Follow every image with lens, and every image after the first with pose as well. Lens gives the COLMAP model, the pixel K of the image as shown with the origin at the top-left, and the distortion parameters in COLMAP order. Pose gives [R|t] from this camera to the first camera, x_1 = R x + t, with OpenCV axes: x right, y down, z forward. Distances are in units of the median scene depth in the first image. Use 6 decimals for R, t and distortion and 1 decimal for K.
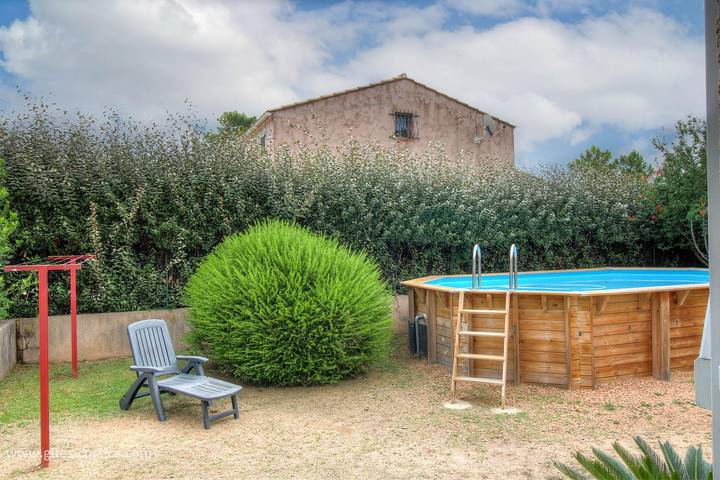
lens RADIAL K [[574.3, 0, 360.0], [0, 574.3, 240.0], [0, 0, 1]] dist [-0.001820, 0.000046]
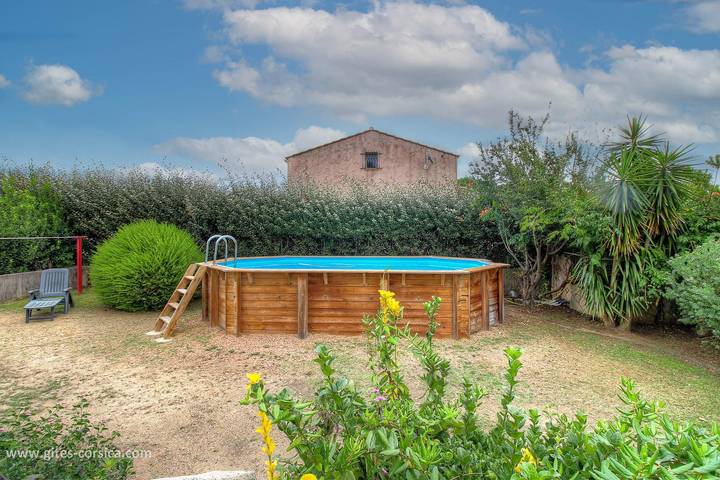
lens RADIAL K [[335.9, 0, 360.0], [0, 335.9, 240.0], [0, 0, 1]] dist [0.000273, -0.000063]
pose [[0.910882, 0.027454, -0.411754, 0.472976], [-0.019881, 0.999545, 0.022666, -0.003417], [0.412189, -0.012460, 0.911013, 0.165340]]
